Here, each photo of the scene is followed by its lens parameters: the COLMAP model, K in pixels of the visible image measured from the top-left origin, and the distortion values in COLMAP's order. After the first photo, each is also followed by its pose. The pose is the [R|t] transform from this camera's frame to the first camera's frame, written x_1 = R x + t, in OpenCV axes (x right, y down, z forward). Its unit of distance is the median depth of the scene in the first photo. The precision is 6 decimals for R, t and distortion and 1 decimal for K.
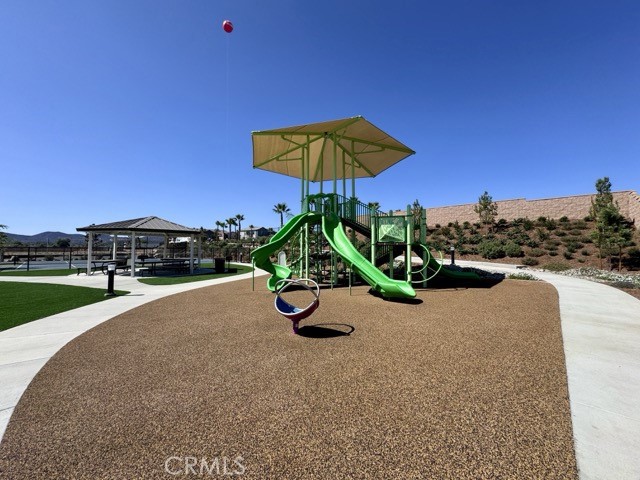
lens RADIAL K [[256.4, 0, 320.0], [0, 256.4, 240.0], [0, 0, 1]] dist [-0.009221, -0.000264]
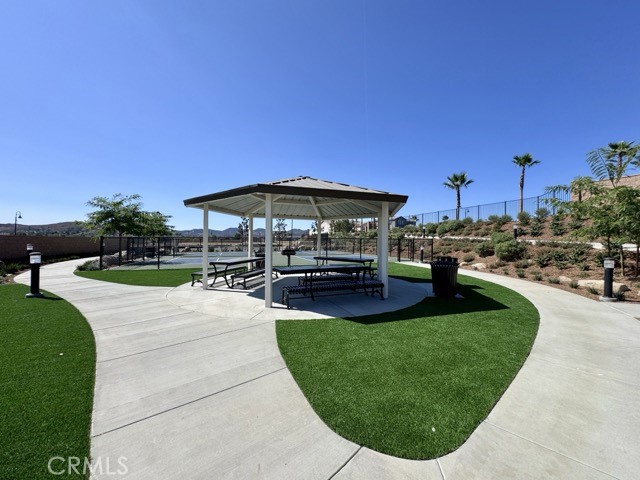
lens RADIAL K [[256.4, 0, 320.0], [0, 256.4, 240.0], [0, 0, 1]] dist [-0.009221, -0.000264]
pose [[0.885103, 0.006635, -0.465347, -0.404329], [0.007295, 0.999578, 0.028129, 0.025496], [0.465337, -0.028292, 0.884681, 0.592879]]
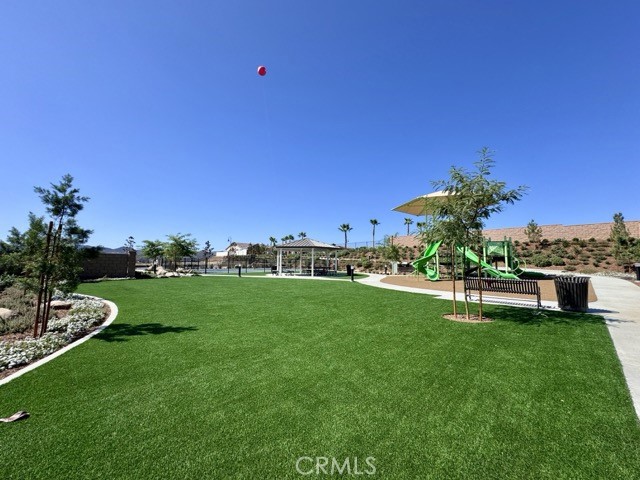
lens RADIAL K [[256.4, 0, 320.0], [0, 256.4, 240.0], [0, 0, 1]] dist [-0.009221, -0.000264]
pose [[0.998372, -0.000764, -0.057035, -0.515013], [-0.002280, 0.998576, -0.053295, -0.000670], [0.056995, 0.053338, 0.996949, -0.538995]]
